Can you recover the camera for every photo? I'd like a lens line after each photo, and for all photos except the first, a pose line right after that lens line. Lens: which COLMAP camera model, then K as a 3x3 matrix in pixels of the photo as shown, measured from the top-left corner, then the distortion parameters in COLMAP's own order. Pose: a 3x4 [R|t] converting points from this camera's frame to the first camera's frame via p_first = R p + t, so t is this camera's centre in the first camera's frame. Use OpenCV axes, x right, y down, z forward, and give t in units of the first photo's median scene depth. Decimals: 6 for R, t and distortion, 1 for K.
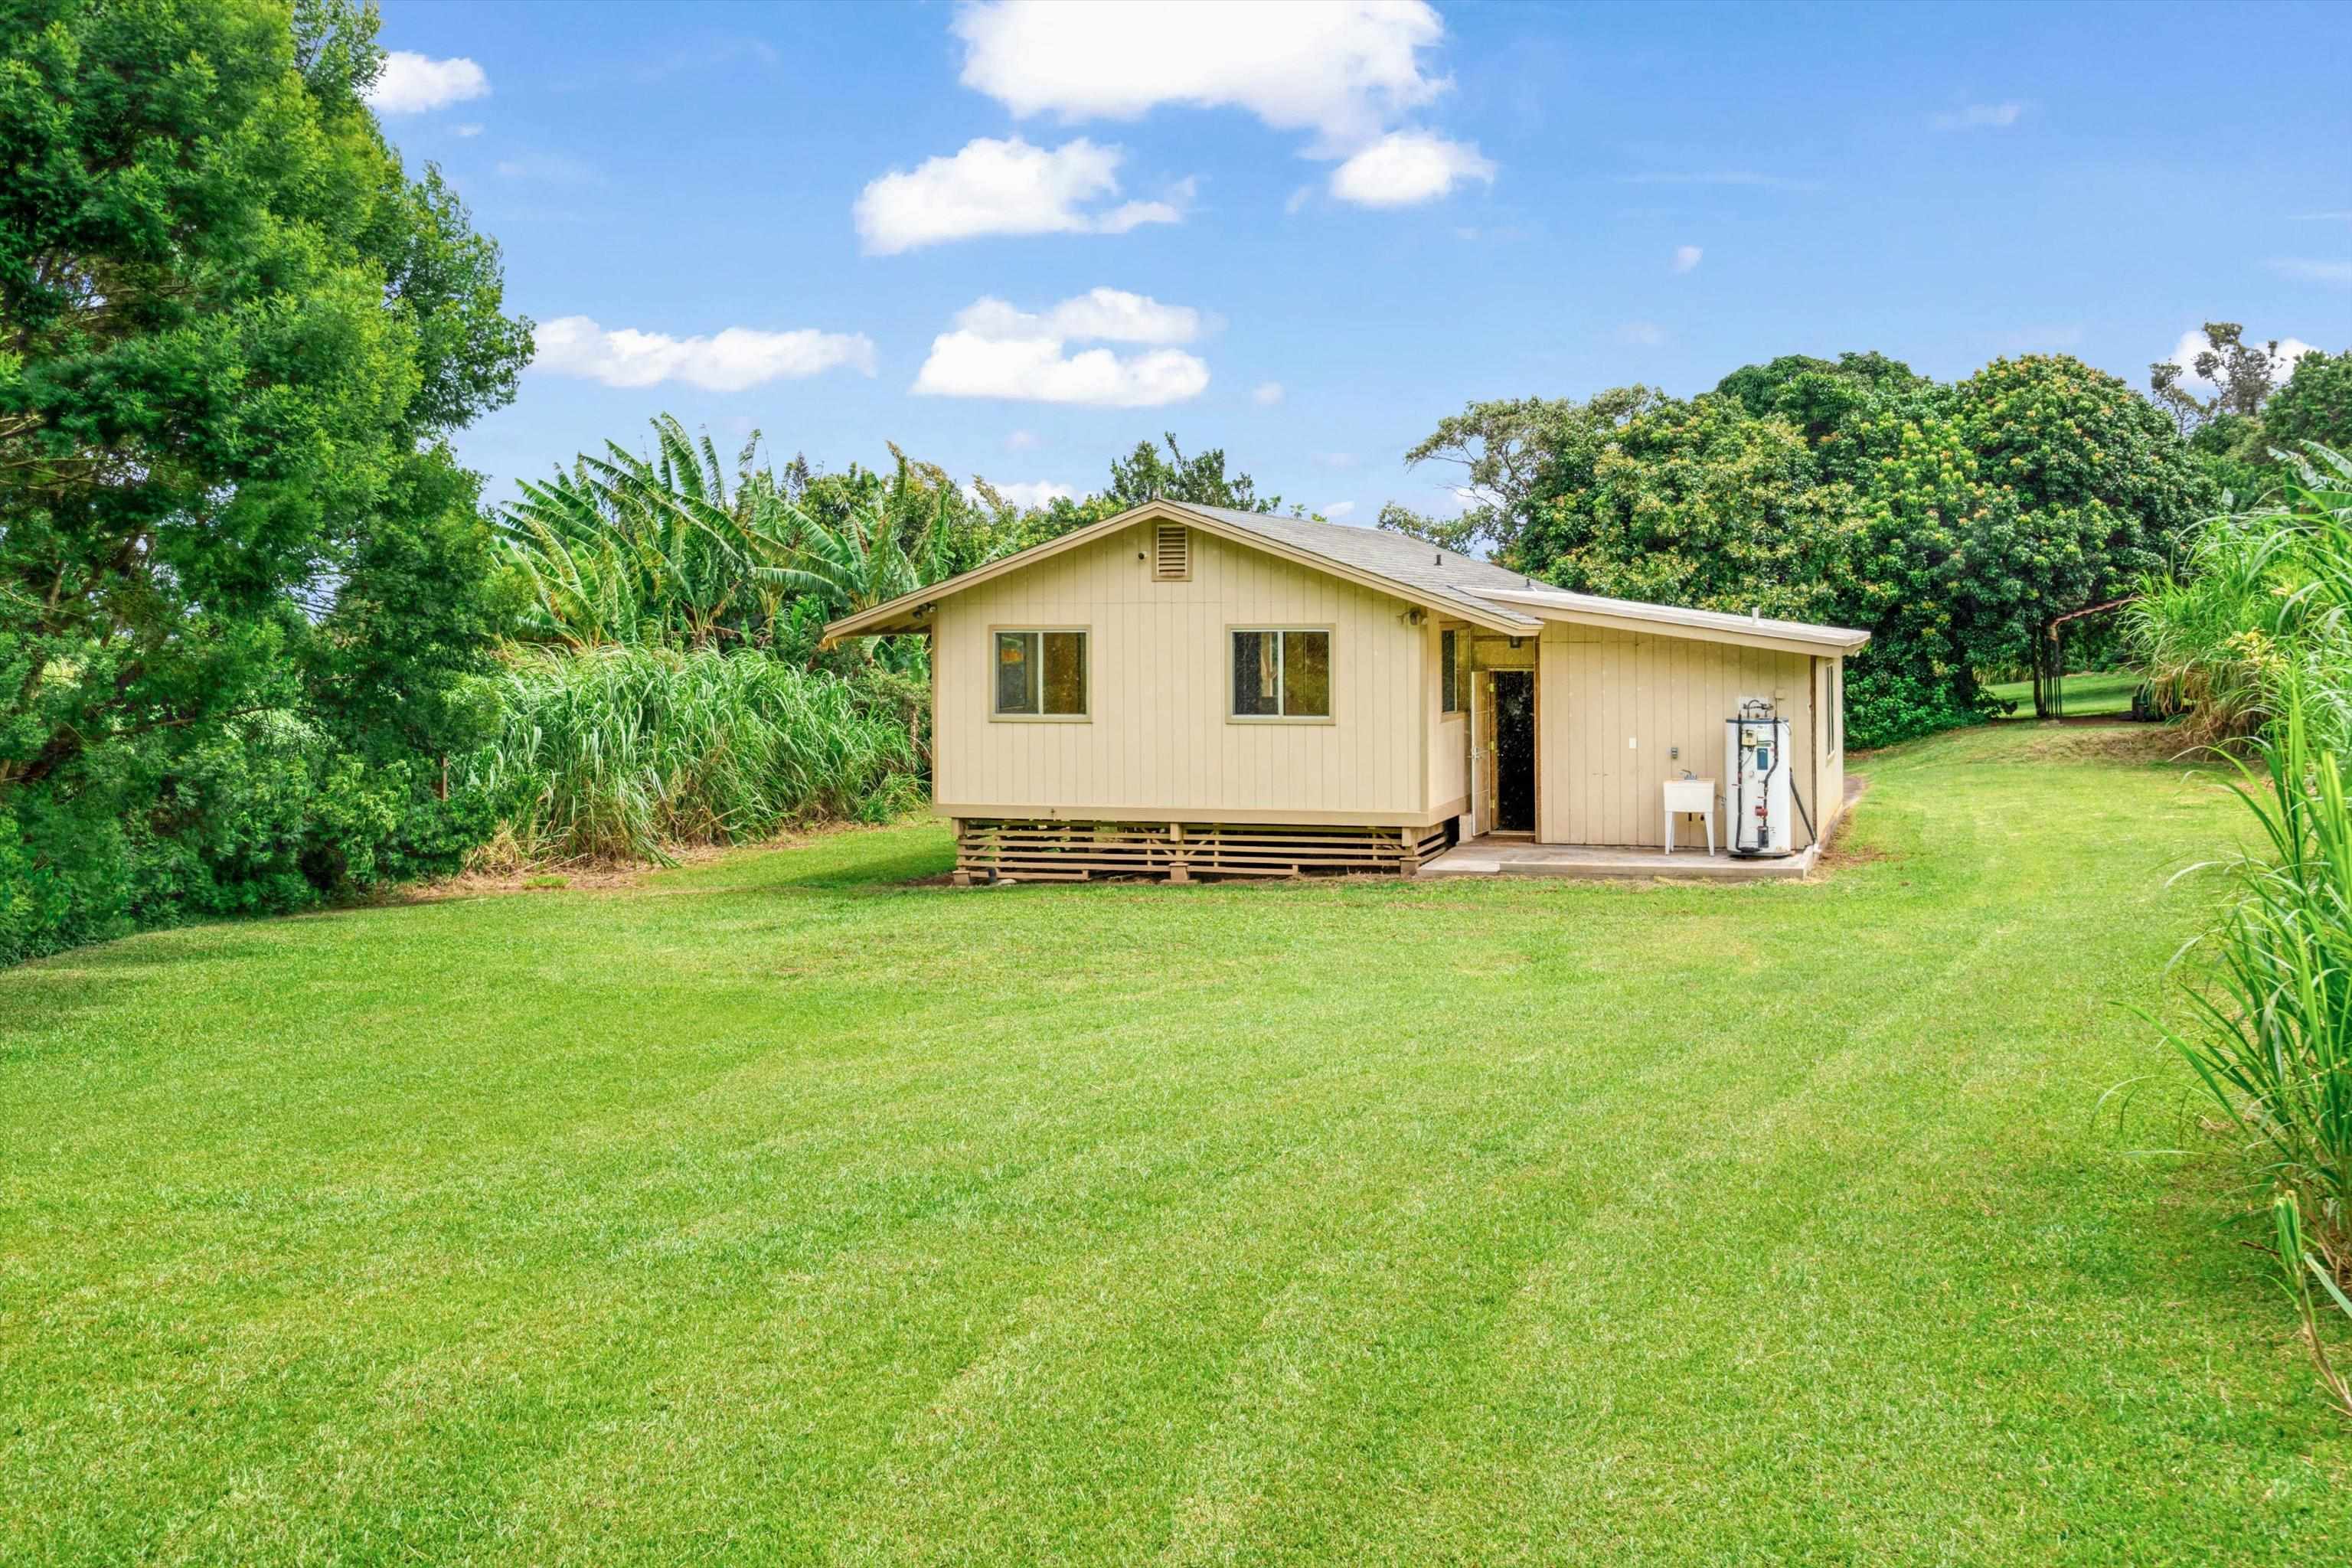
lens RADIAL K [[2231.2, 0, 1172.2], [0, 2231.2, 848.5], [0, 0, 1]] dist [-0.181722, 0.252566]
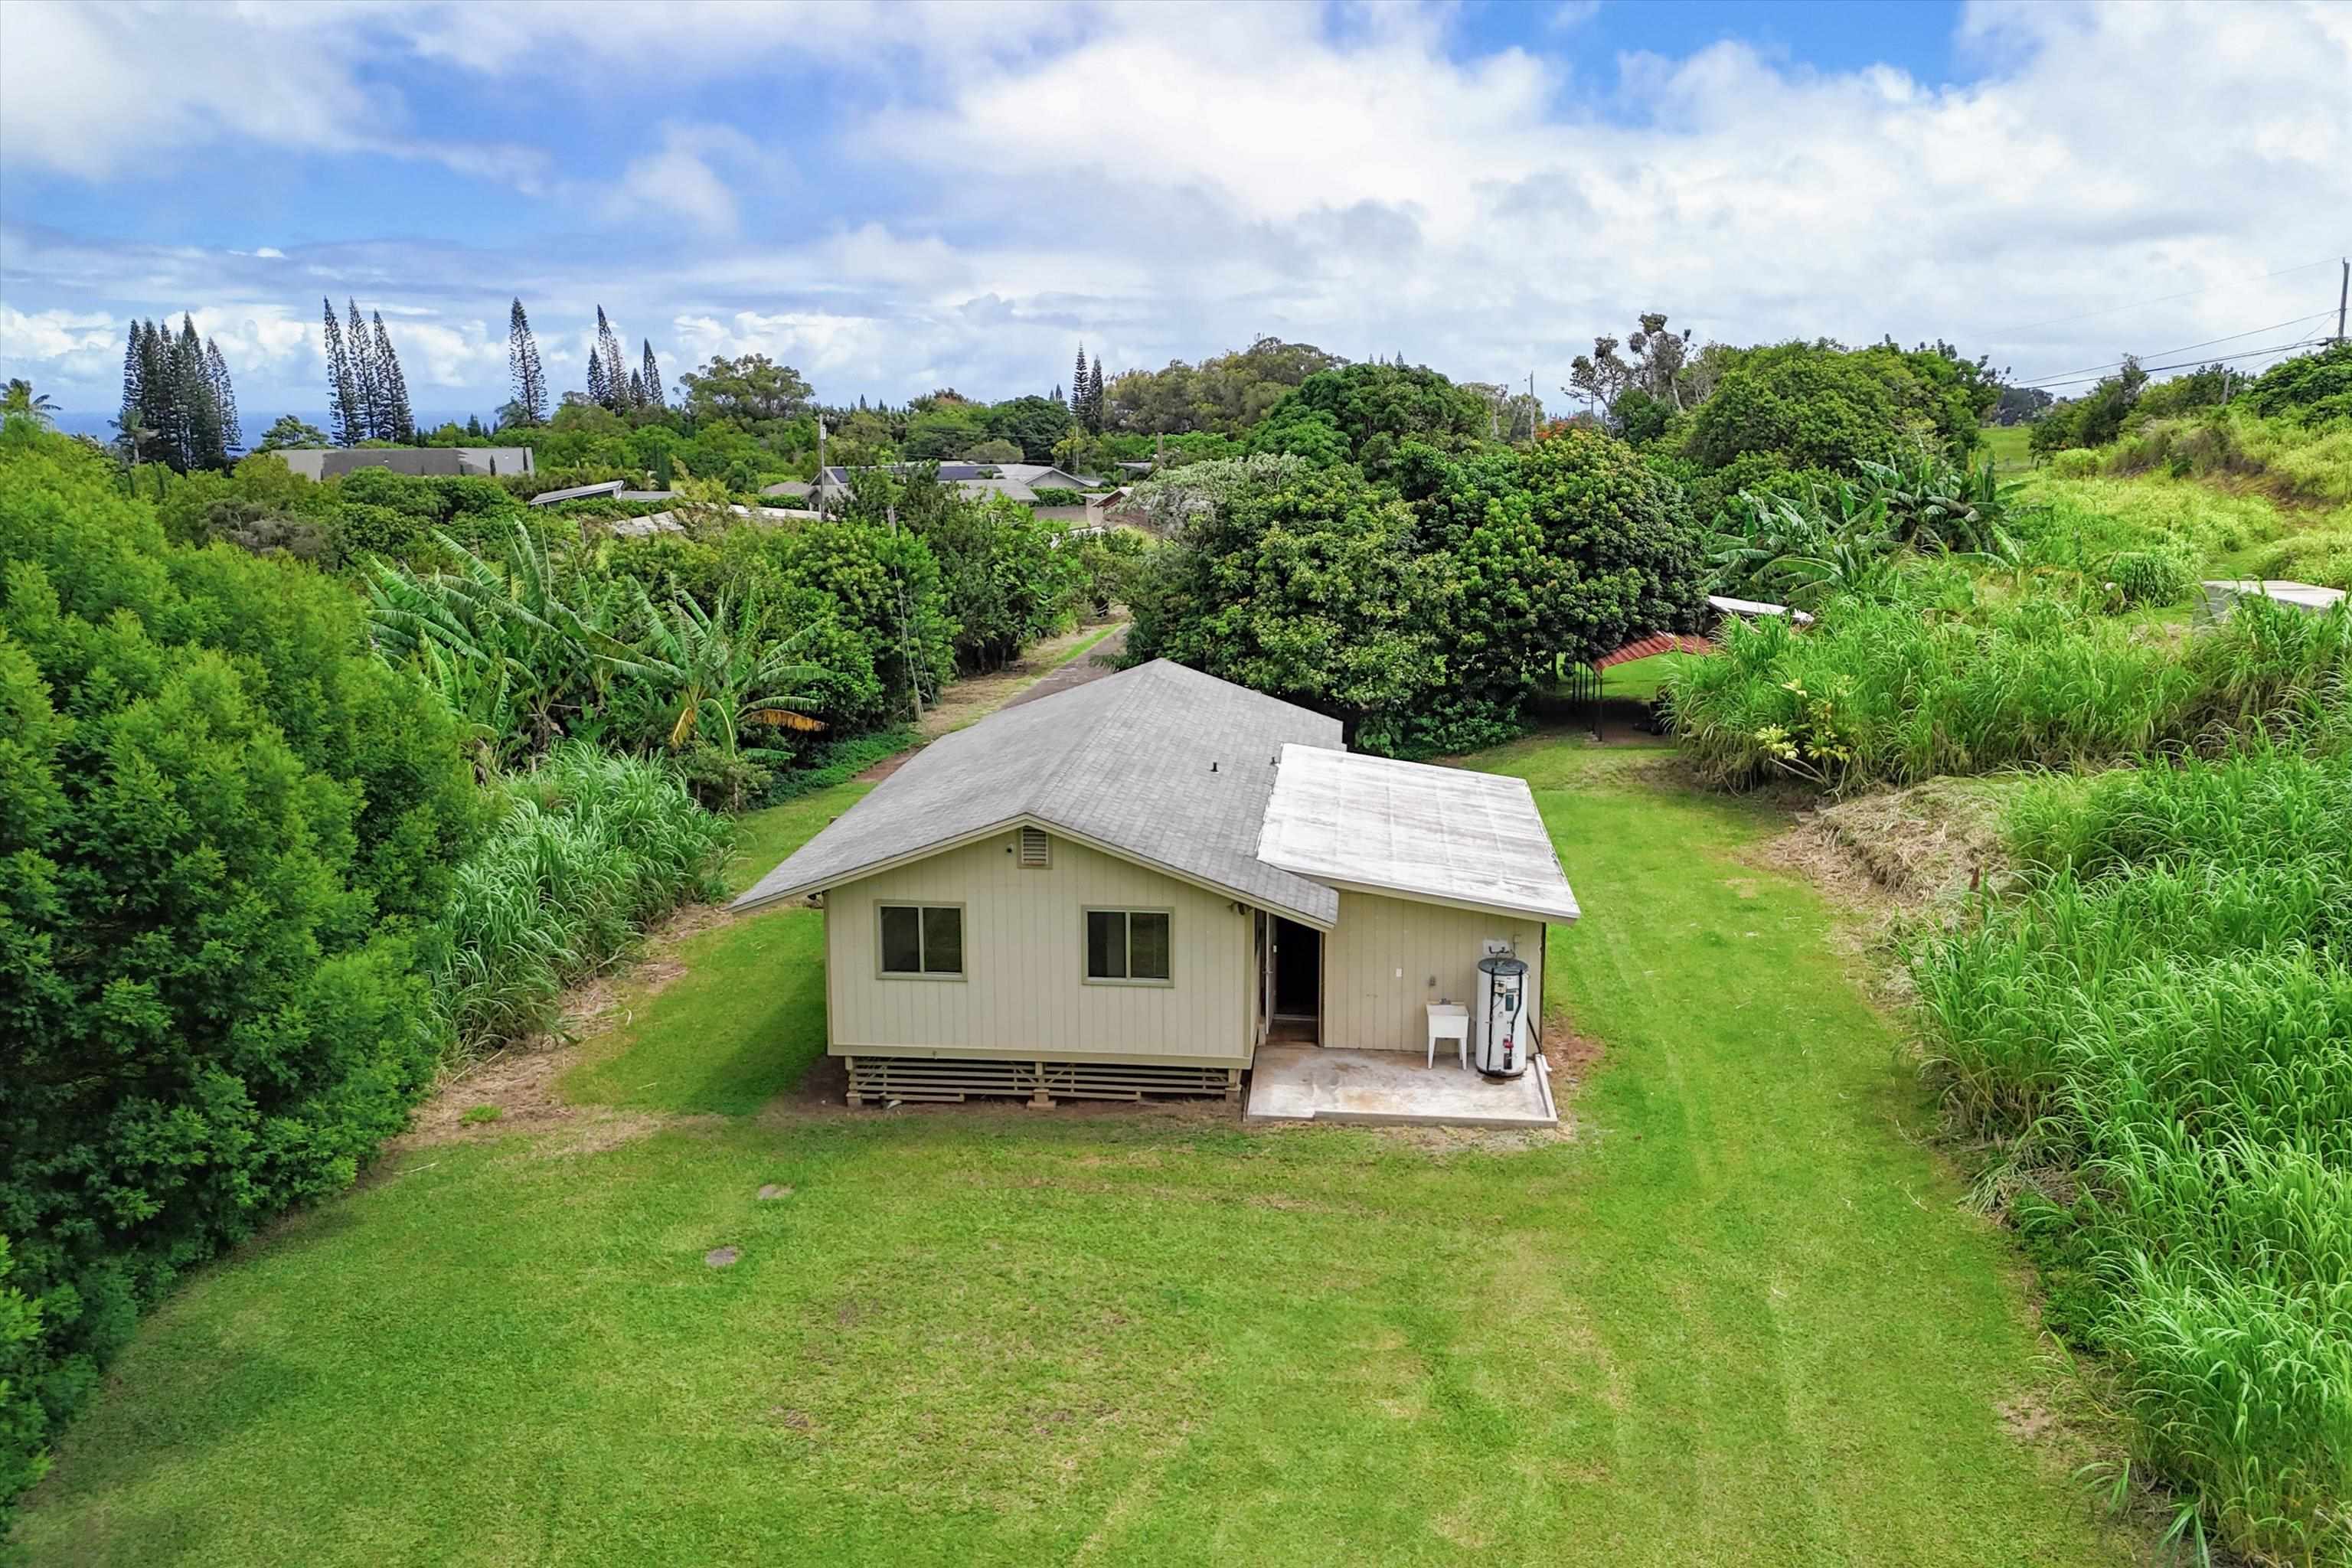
lens RADIAL K [[1586.7, 0, 1176.0], [0, 1586.7, 784.0], [0, 0, 1]] dist [0.057493, 0.000295]
pose [[0.974954, -0.031884, 0.220111, -0.065857], [0.000917, 0.990239, 0.139376, -0.165814], [-0.222406, -0.135683, 0.965466, 0.100284]]
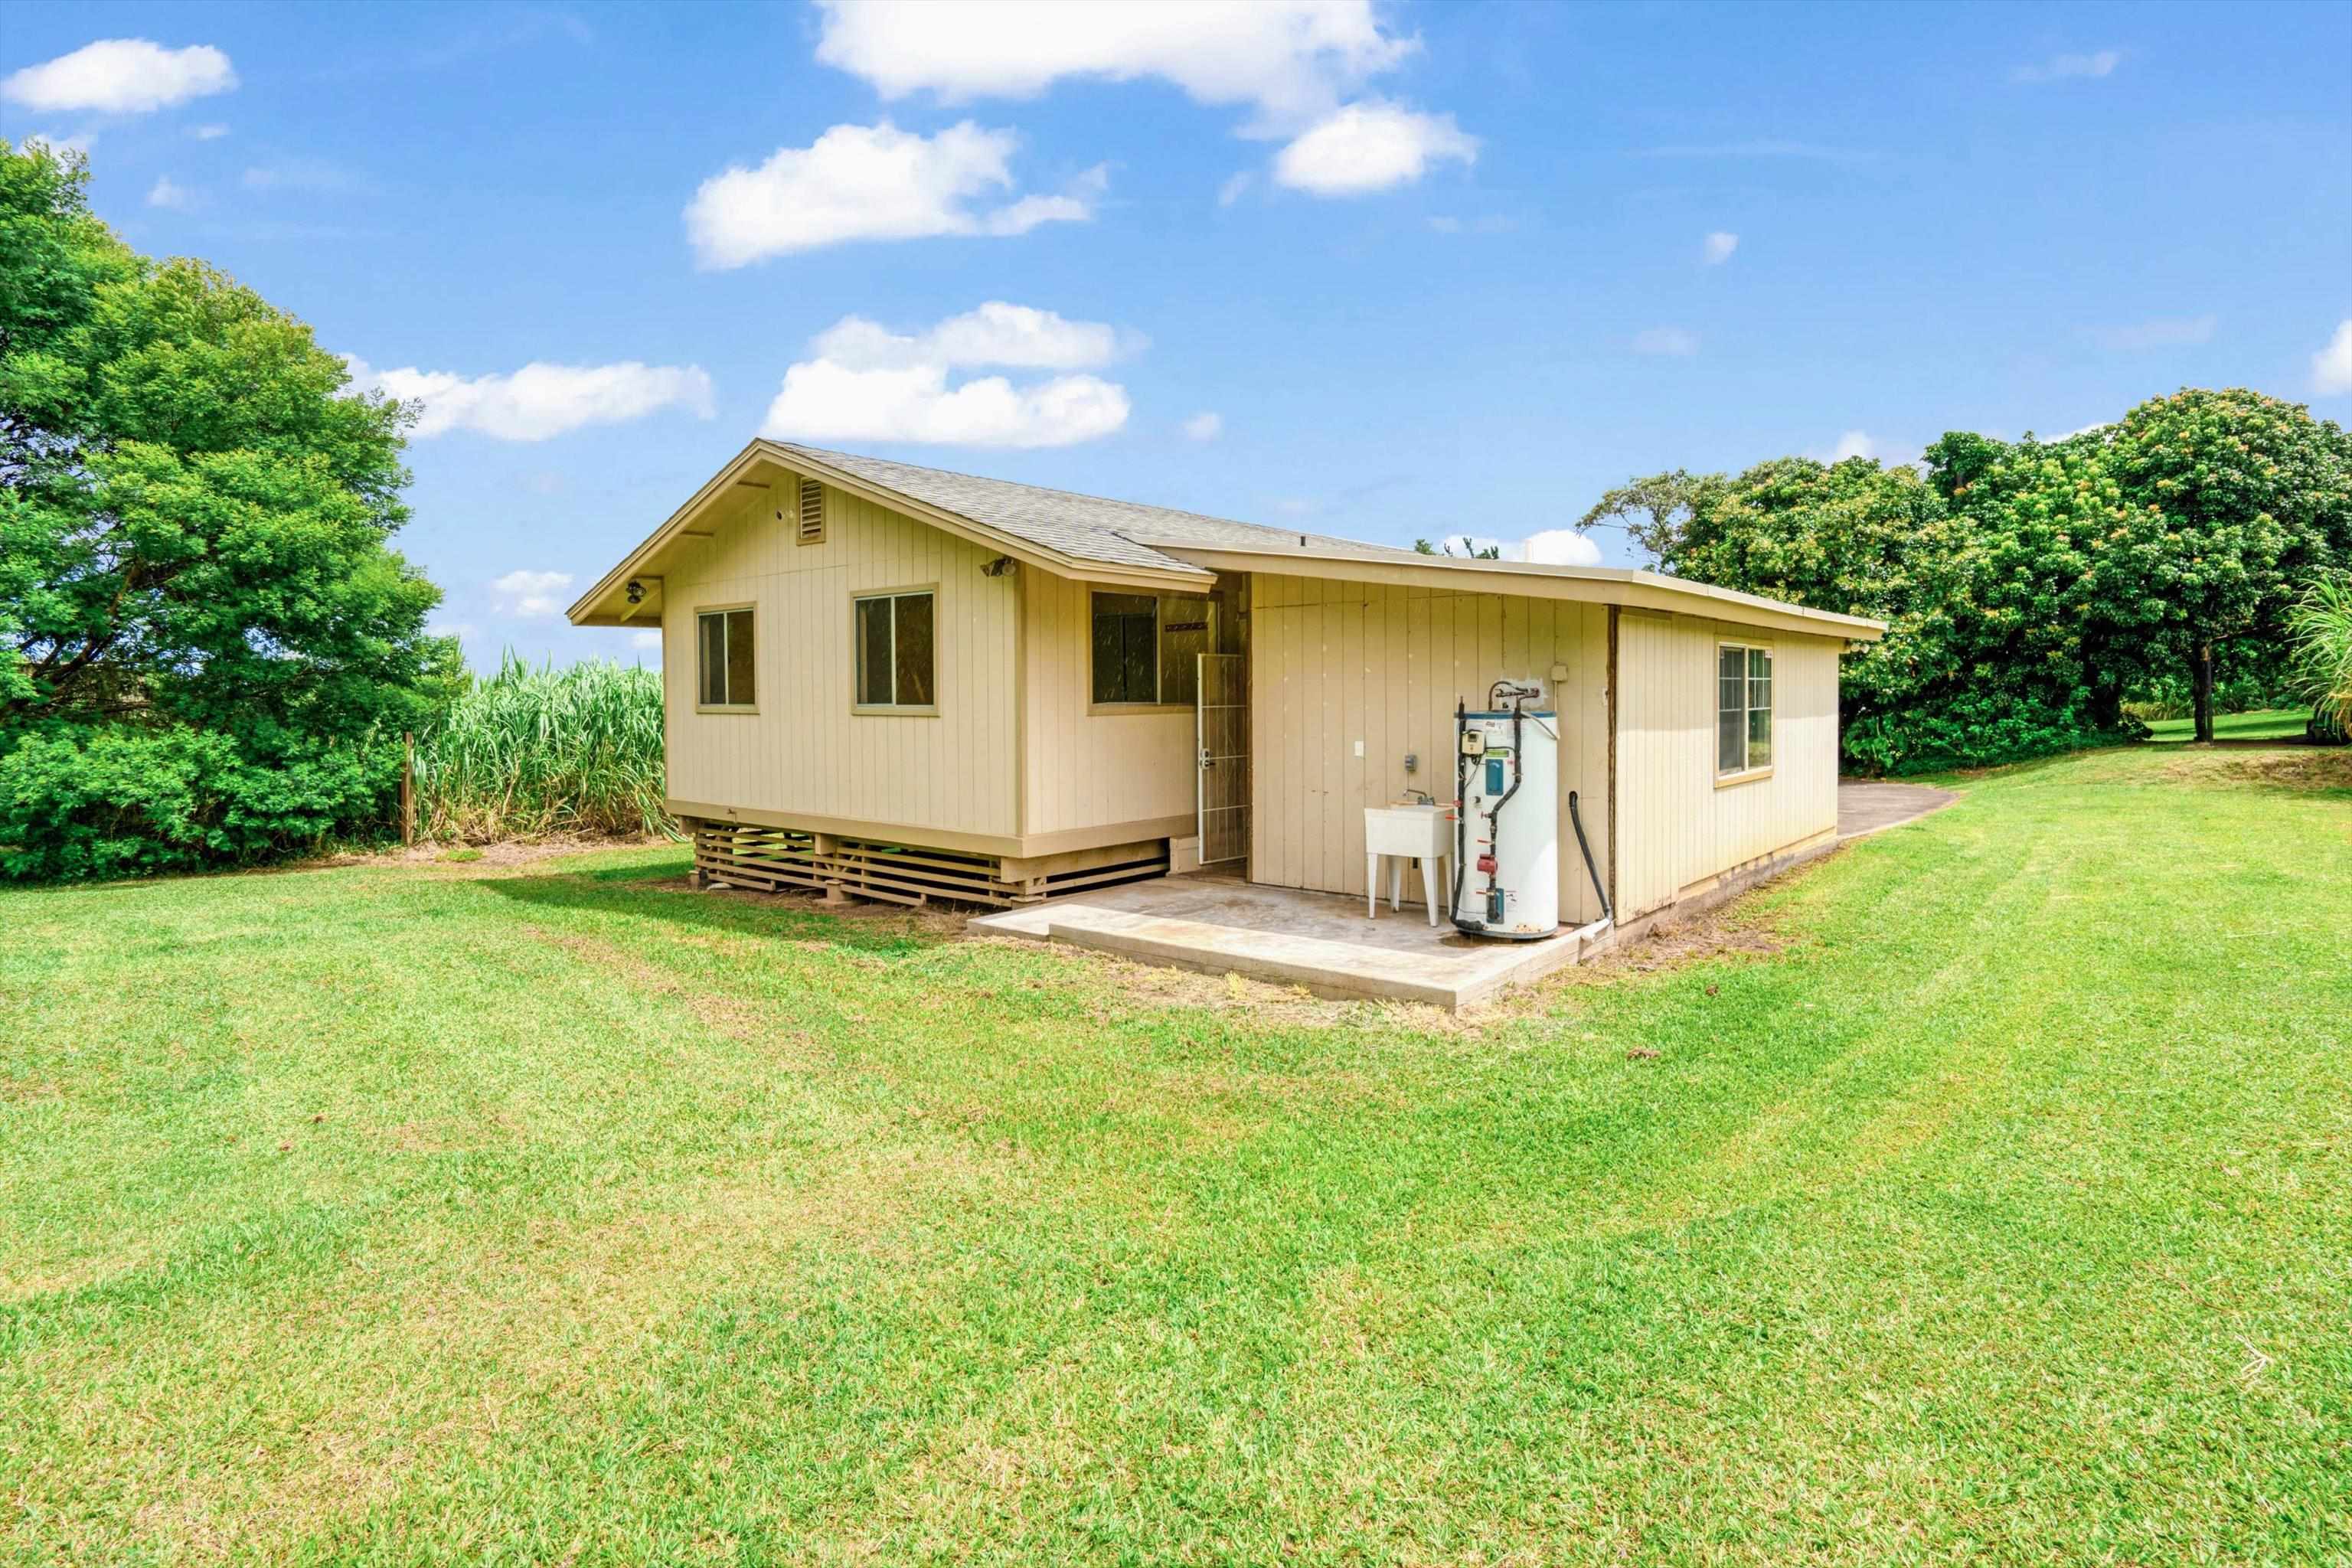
lens RADIAL K [[1104.3, 0, 1288.4], [0, 1104.3, 778.5], [0, 0, 1]] dist [-0.000001, -0.000035]
pose [[0.944355, 0.030776, -0.327486, 0.177786], [-0.037992, 0.999155, -0.015659, -0.018895], [0.326727, 0.027230, 0.944726, 0.393408]]
